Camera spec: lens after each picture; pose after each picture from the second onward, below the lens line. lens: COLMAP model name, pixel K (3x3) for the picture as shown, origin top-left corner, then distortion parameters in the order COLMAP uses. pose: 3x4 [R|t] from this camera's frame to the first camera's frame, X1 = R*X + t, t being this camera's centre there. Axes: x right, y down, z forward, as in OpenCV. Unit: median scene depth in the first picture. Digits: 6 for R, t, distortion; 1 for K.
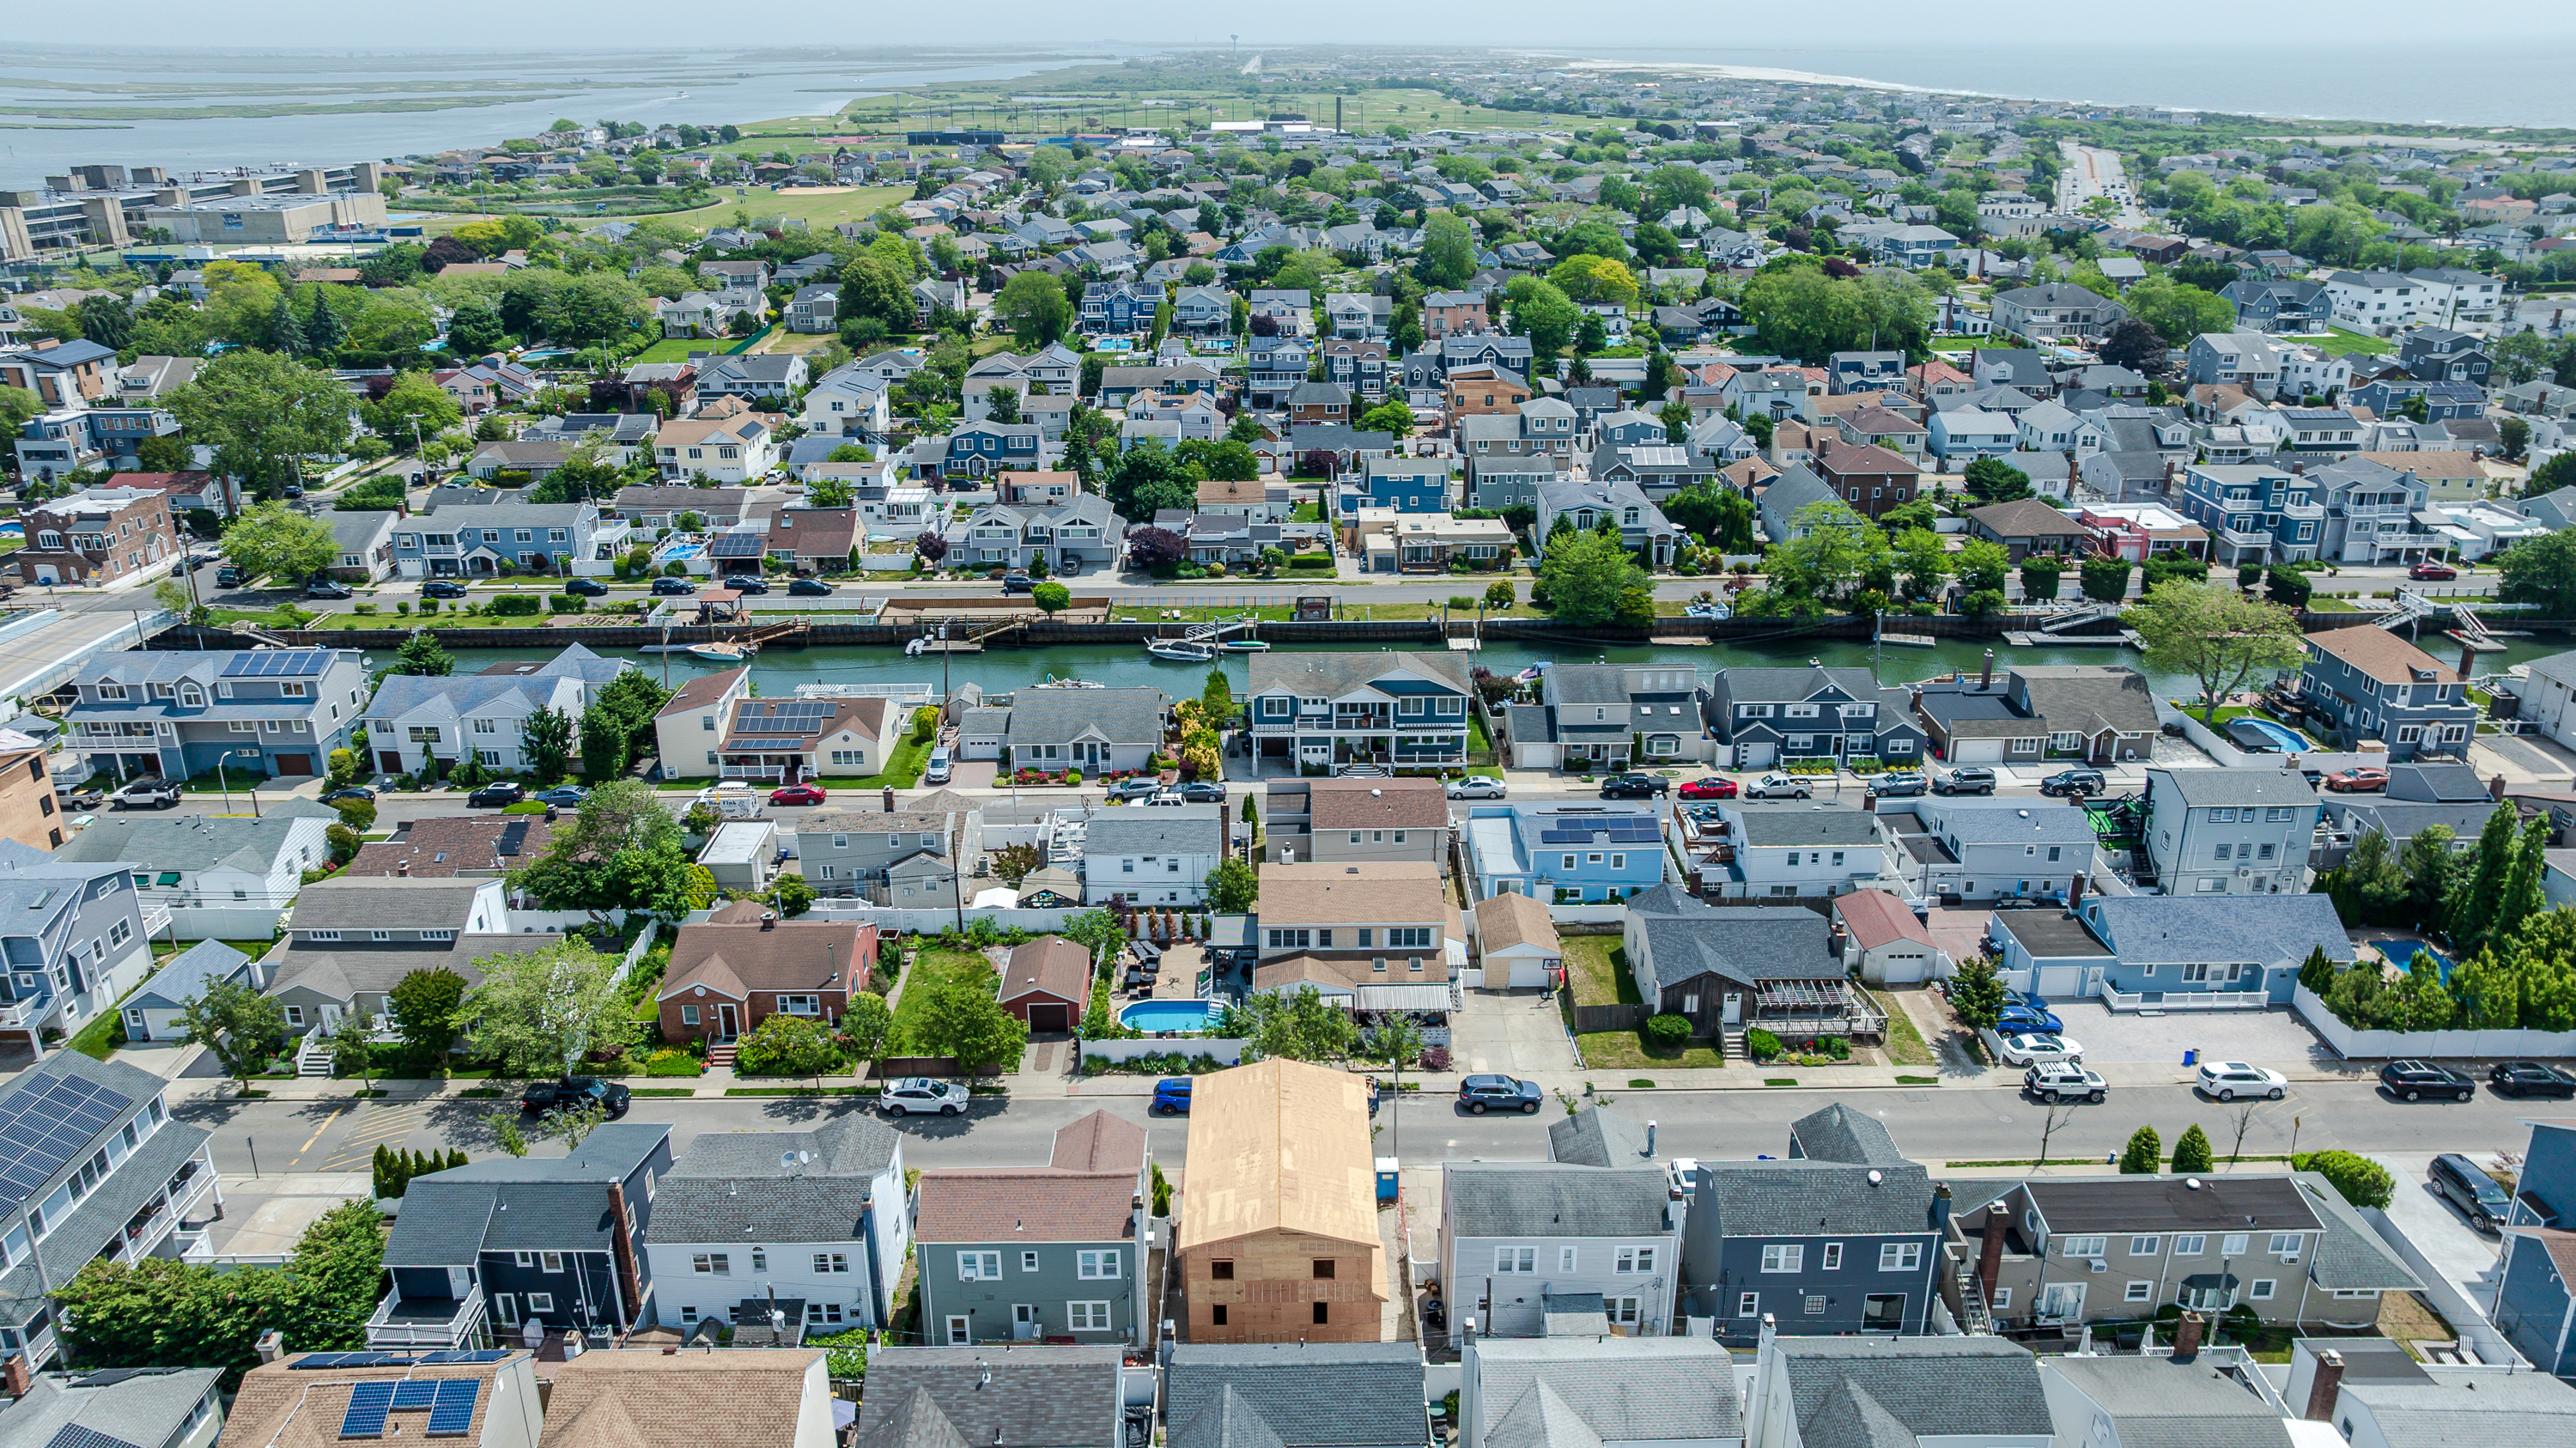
lens RADIAL K [[1811.2, 0, 1291.5], [0, 1811.2, 725.9], [0, 0, 1]] dist [-0.032249, 0.033109]
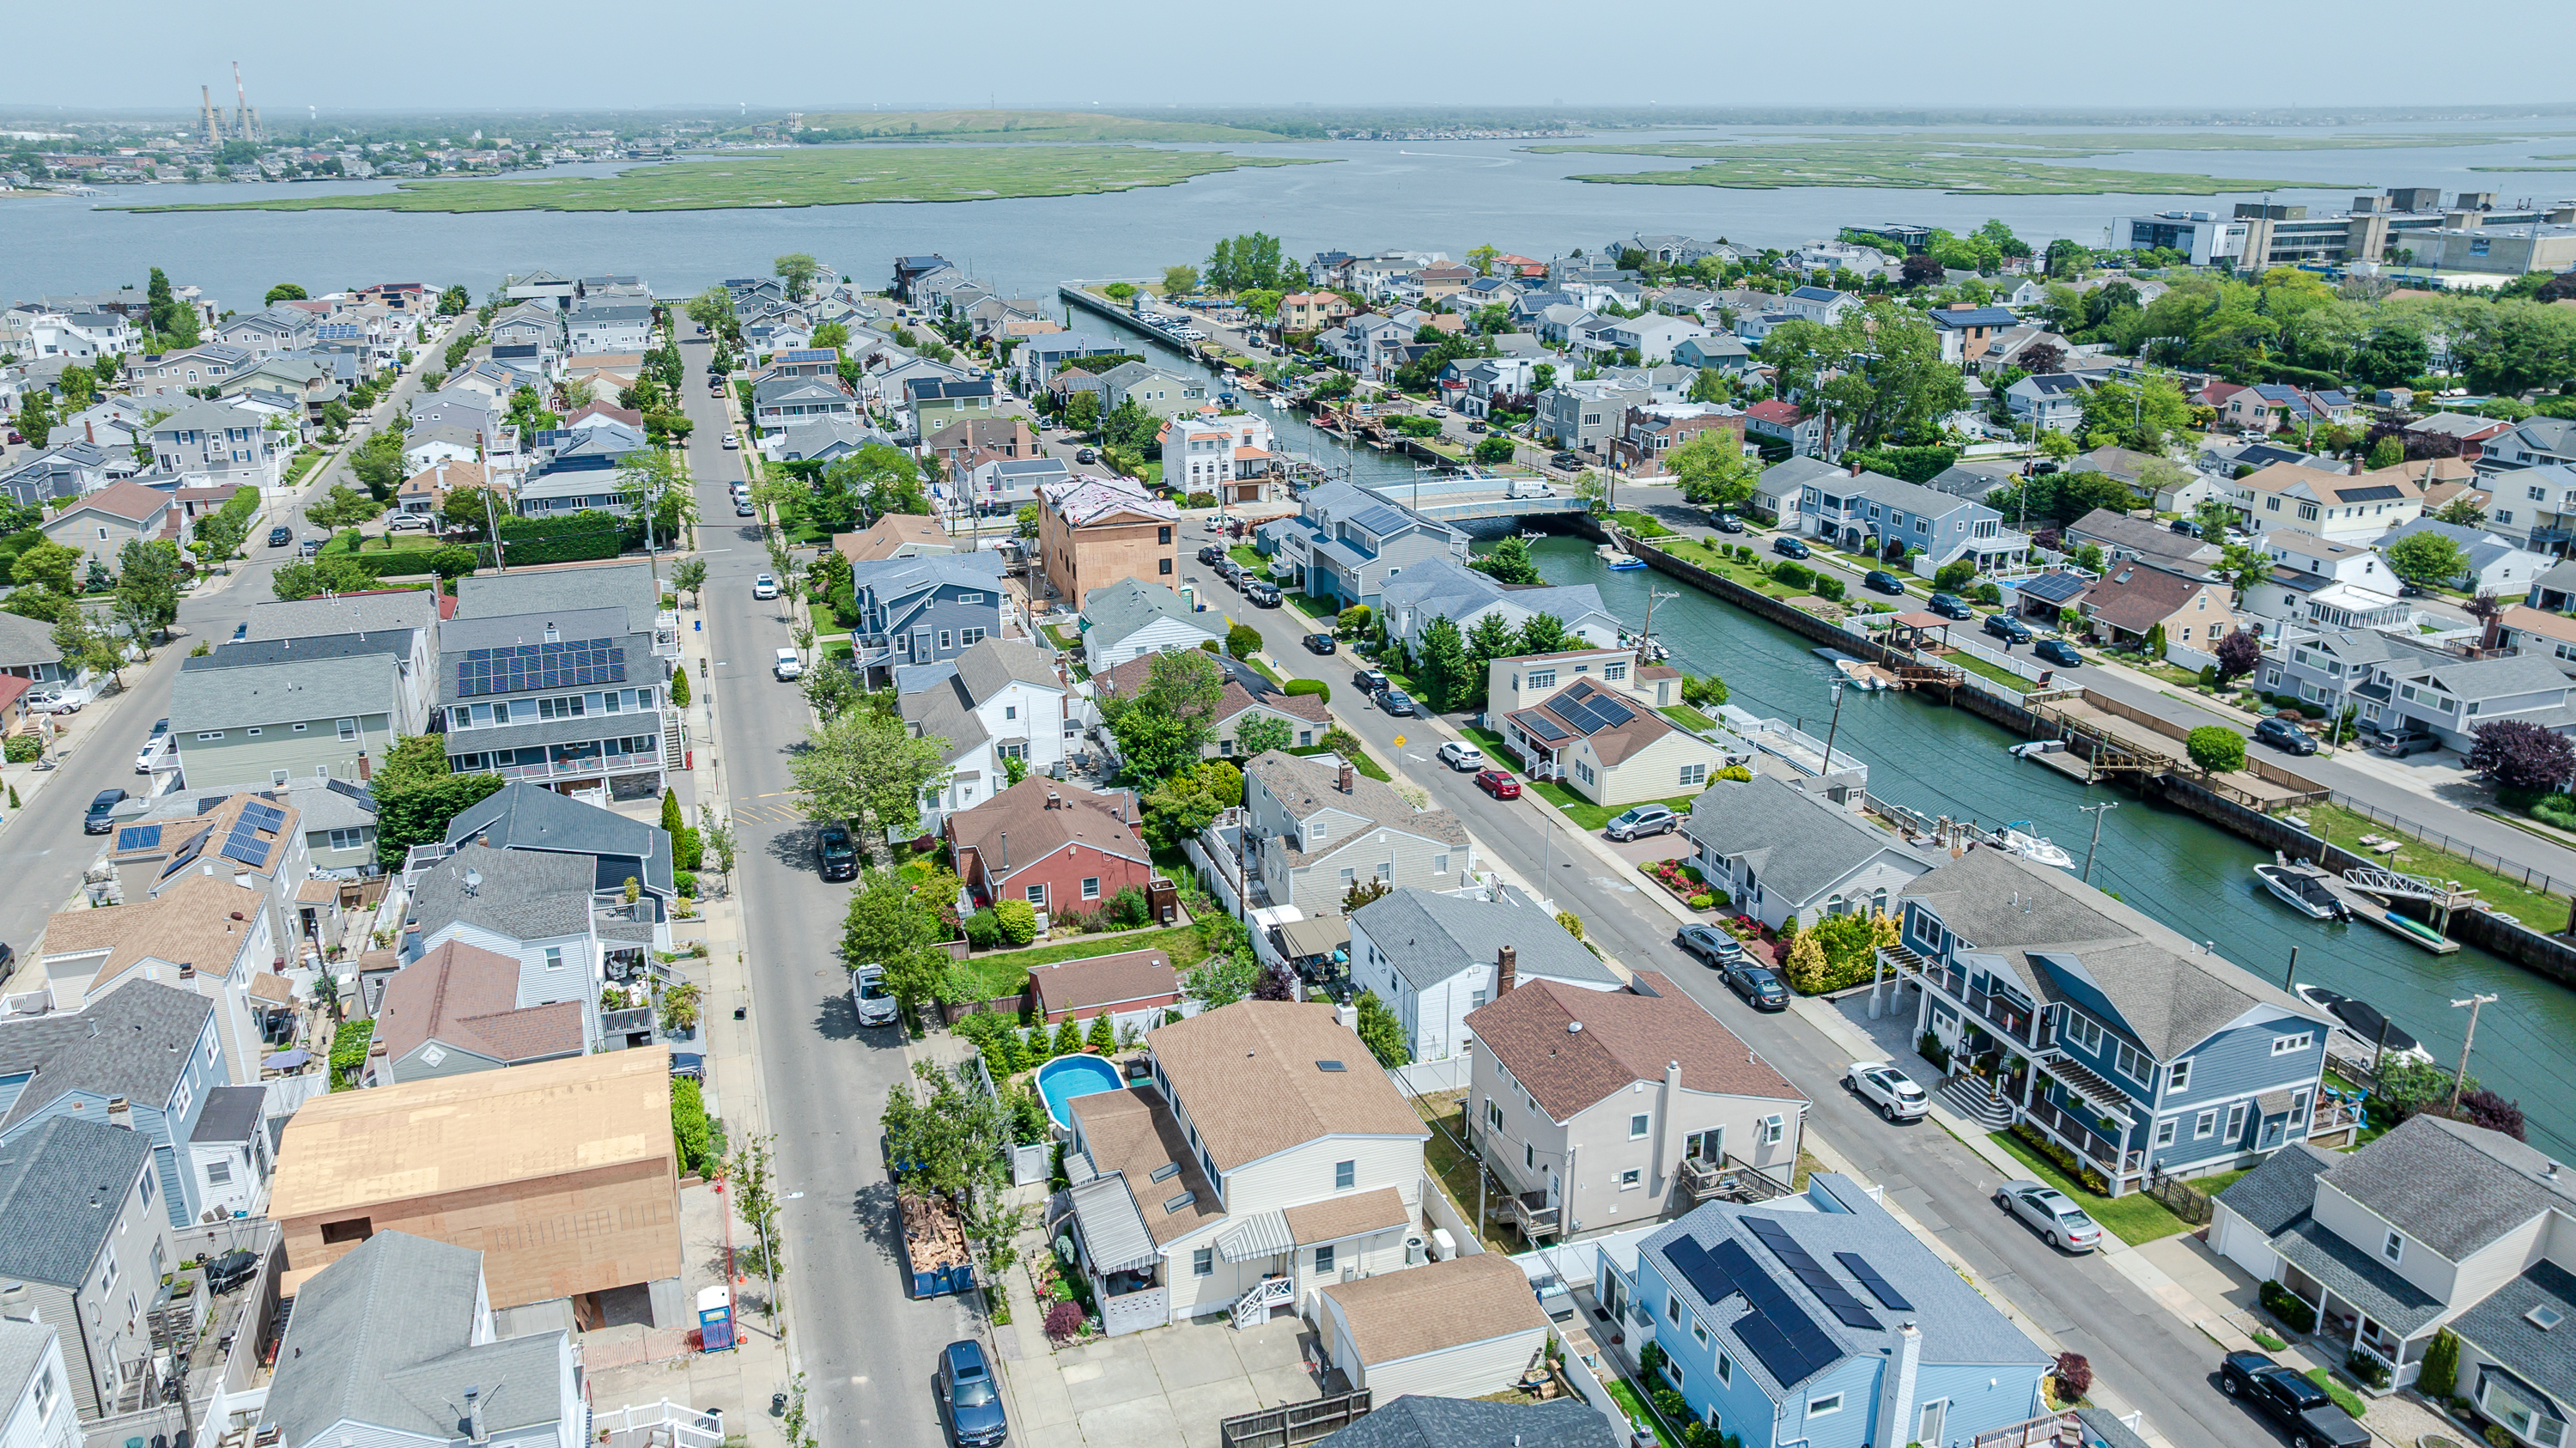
lens RADIAL K [[1811.2, 0, 1287.6], [0, 1811.2, 720.3], [0, 0, 1]] dist [-0.032249, 0.033109]
pose [[0.312755, 0.309333, -0.898052, 0.347307], [-0.339210, 0.919510, 0.198591, -0.095241], [0.887198, 0.242518, 0.392510, 0.429602]]
